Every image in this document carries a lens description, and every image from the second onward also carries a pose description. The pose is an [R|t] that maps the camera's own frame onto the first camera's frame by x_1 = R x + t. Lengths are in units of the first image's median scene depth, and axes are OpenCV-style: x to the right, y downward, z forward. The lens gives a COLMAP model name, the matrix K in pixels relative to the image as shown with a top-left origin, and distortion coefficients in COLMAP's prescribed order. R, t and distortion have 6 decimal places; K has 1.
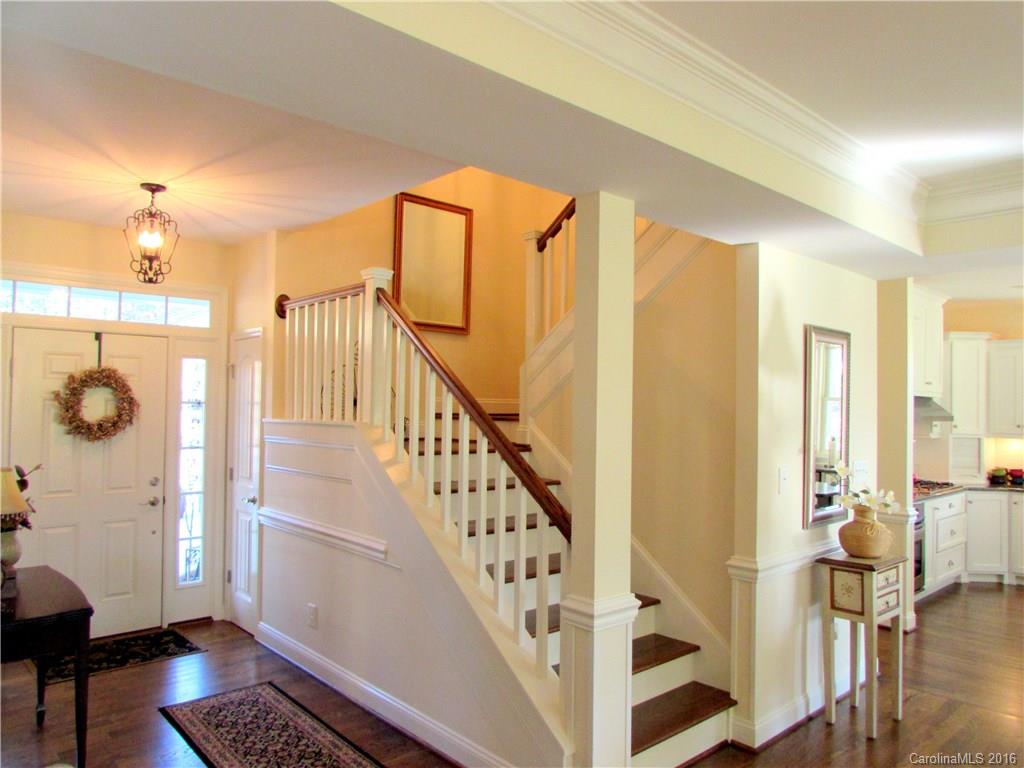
lens RADIAL K [[720.9, 0, 512.0], [0, 720.9, 384.0], [0, 0, 1]] dist [-0.025109, -0.000138]
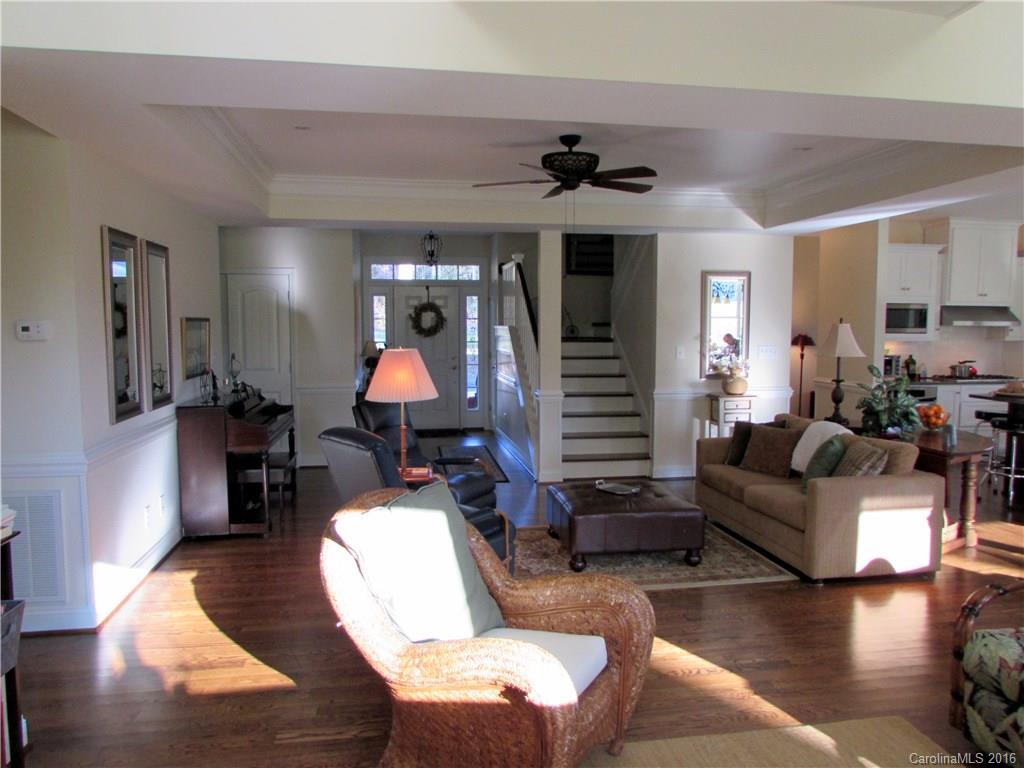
lens RADIAL K [[720.9, 0, 512.0], [0, 720.9, 384.0], [0, 0, 1]] dist [-0.025109, -0.000138]
pose [[0.851704, 0.031077, -0.523101, 0.734471], [0.027255, 0.994262, 0.103446, 0.003476], [0.523314, -0.102362, 0.845969, -0.676065]]
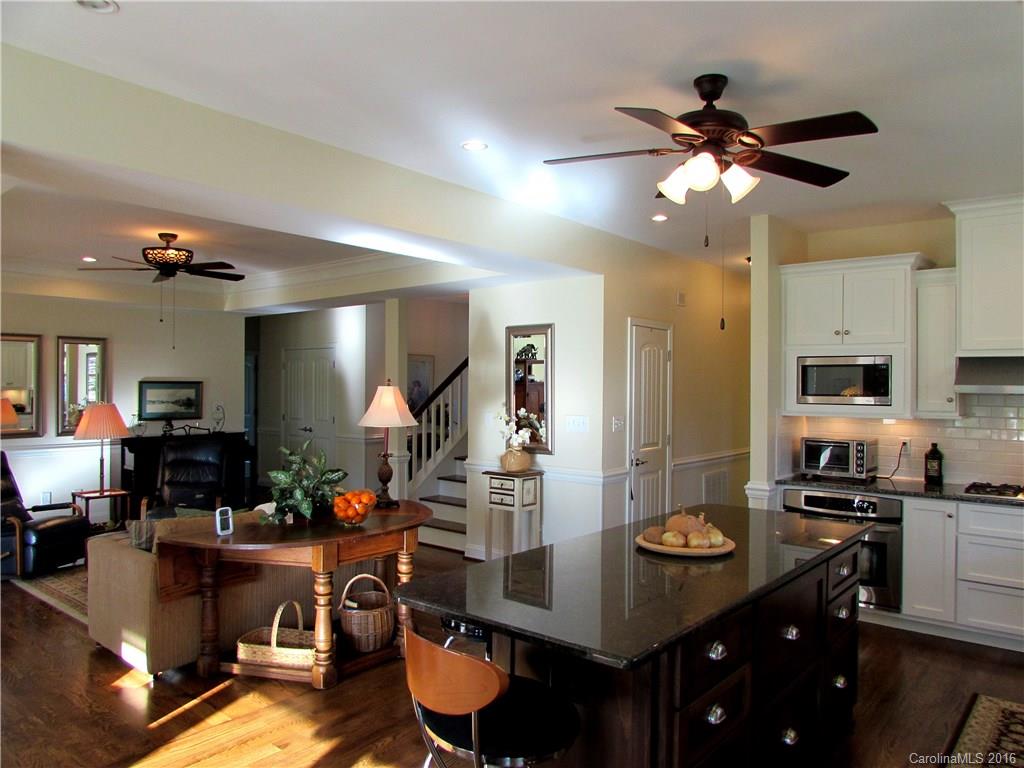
lens RADIAL K [[720.9, 0, 512.0], [0, 720.9, 384.0], [0, 0, 1]] dist [-0.025109, -0.000138]
pose [[0.153467, -0.021927, -0.987910, 1.569036], [0.022520, 0.999572, -0.018687, 0.061961], [0.987897, -0.019380, 0.153896, 0.589072]]
